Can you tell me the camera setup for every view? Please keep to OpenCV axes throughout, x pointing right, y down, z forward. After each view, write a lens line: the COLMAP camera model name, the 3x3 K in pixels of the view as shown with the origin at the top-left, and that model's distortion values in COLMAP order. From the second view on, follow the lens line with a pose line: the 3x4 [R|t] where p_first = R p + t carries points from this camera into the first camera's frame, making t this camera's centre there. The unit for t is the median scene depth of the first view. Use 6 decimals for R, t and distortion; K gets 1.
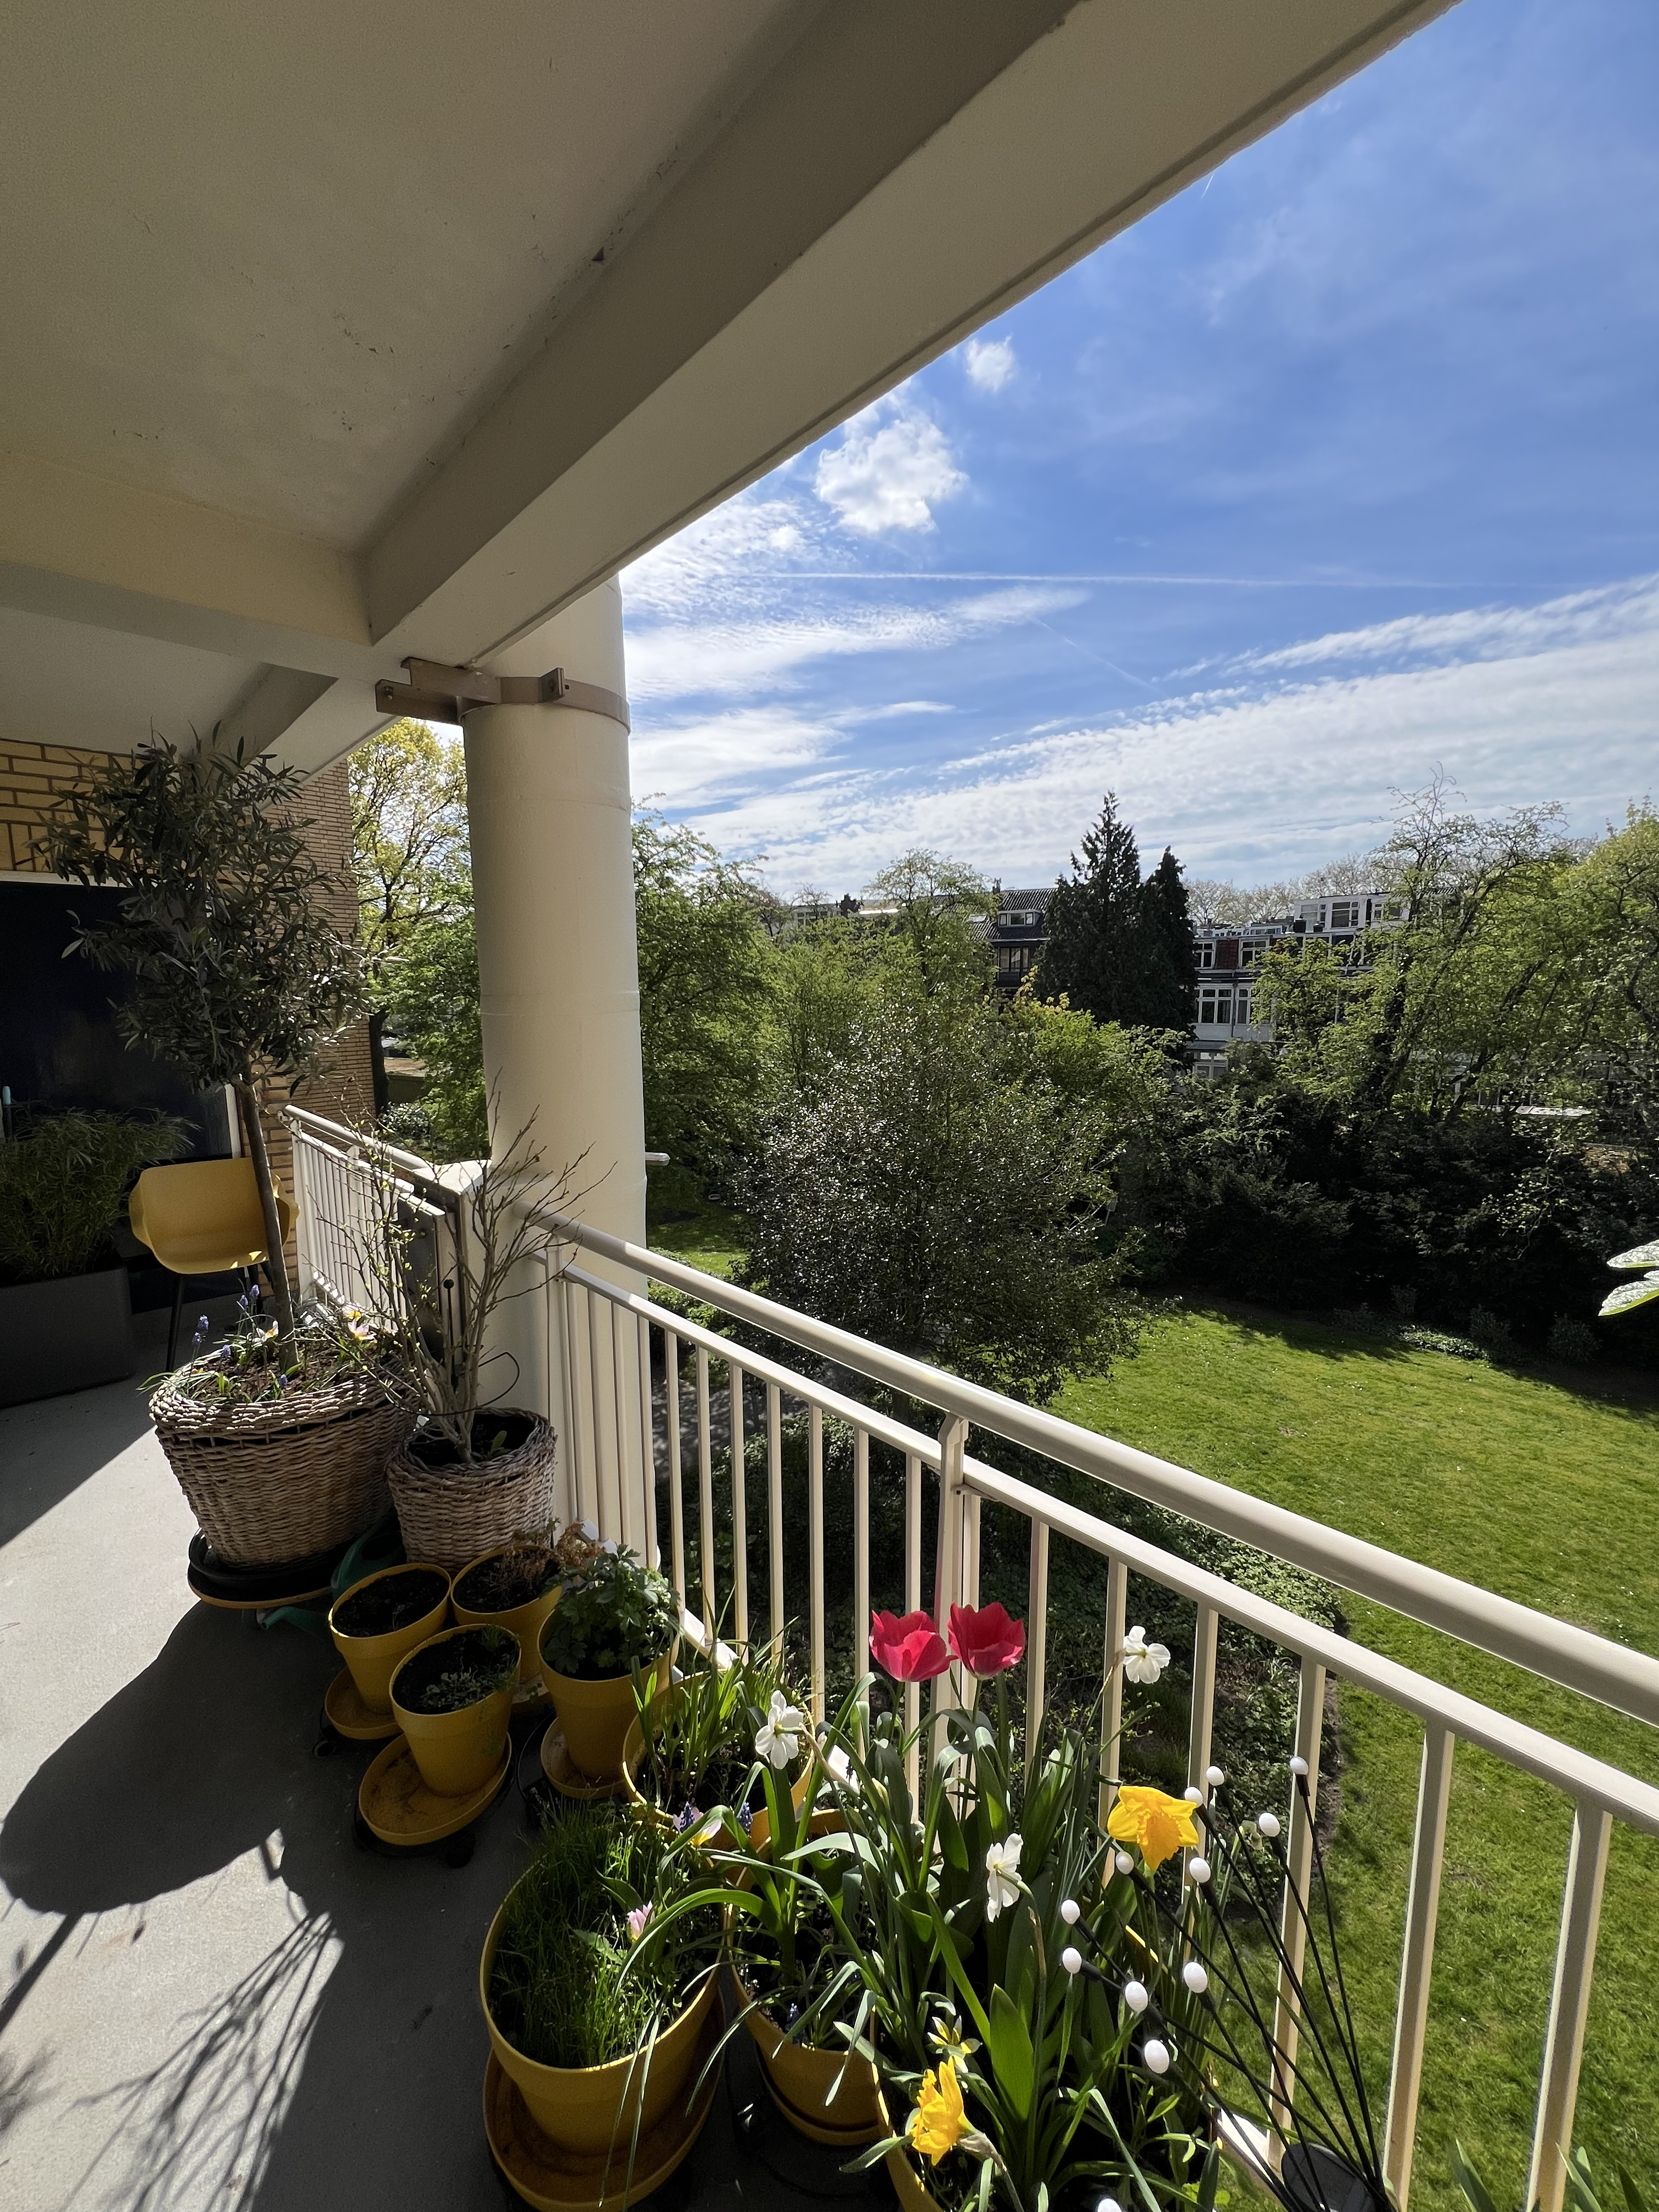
lens RADIAL K [[882.6, 0, 829.1], [0, 882.6, 1111.1], [0, 0, 1]] dist [-0.003641, 0.001083]
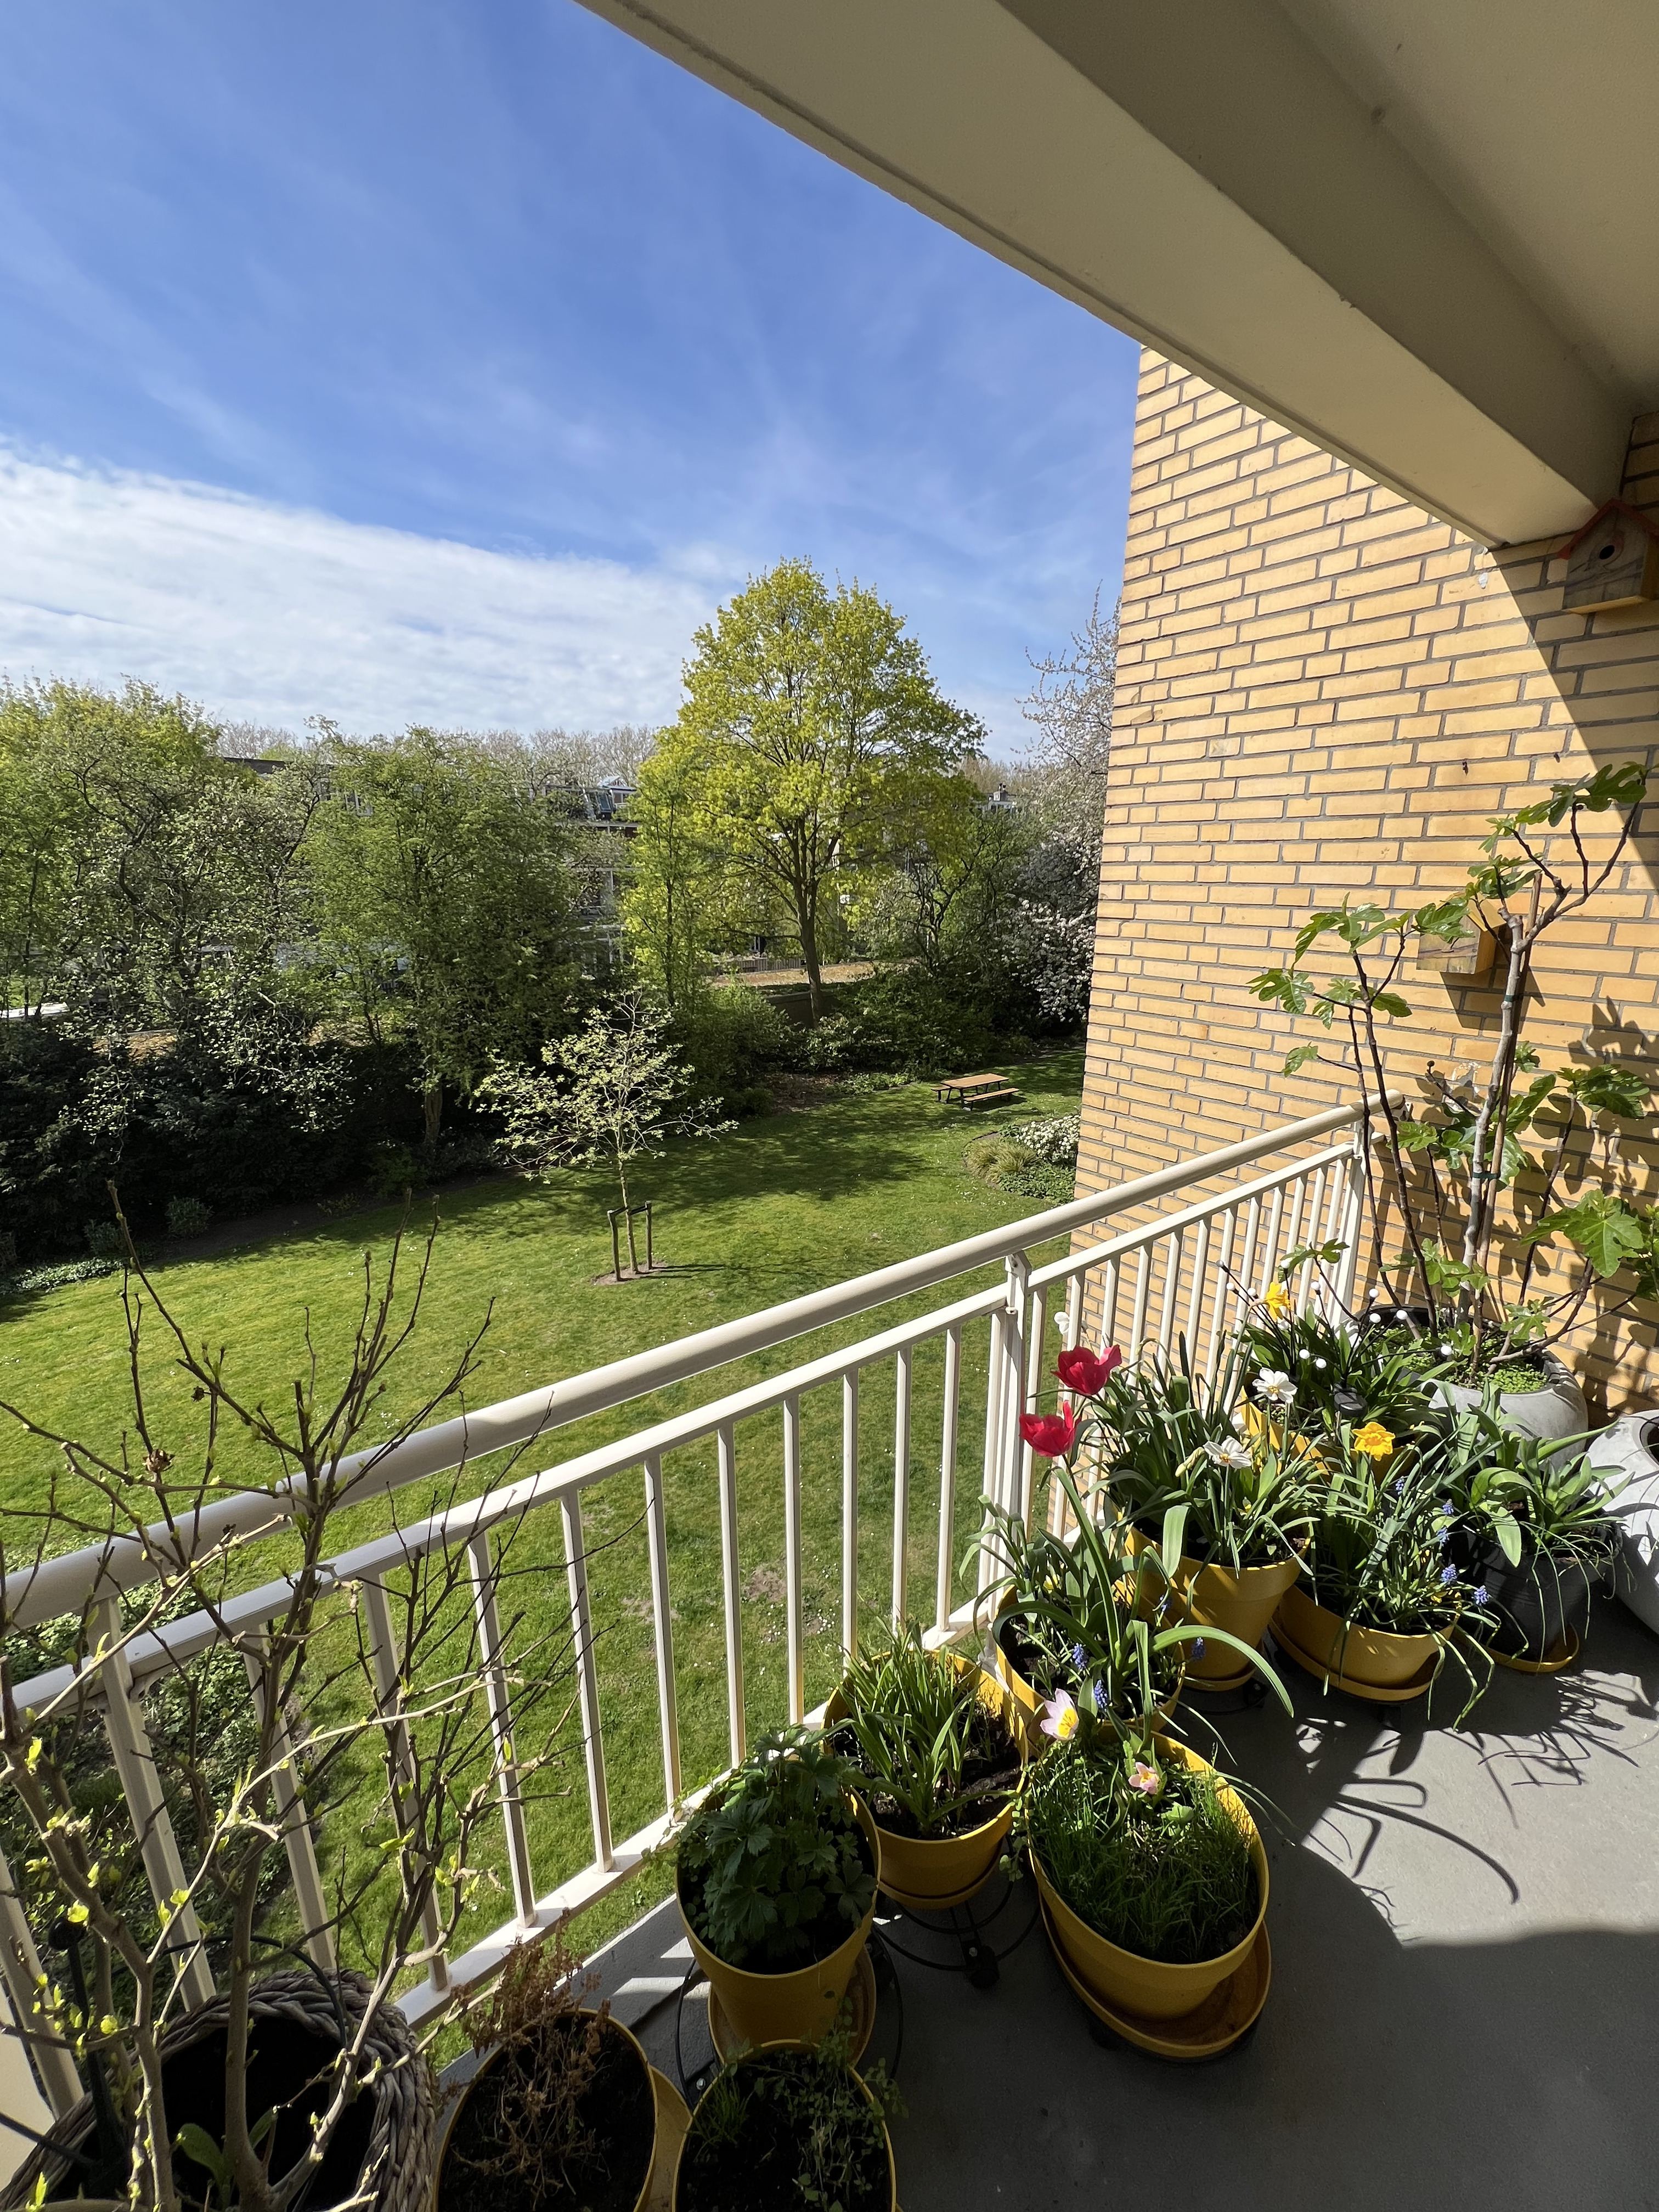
lens RADIAL K [[882.6, 0, 829.1], [0, 882.6, 1111.1], [0, 0, 1]] dist [-0.003641, 0.001083]
pose [[0.087630, -0.255798, 0.962750, -0.081738], [0.138117, 0.960253, 0.242563, -0.014509], [-0.986532, 0.111716, 0.119477, 0.087674]]
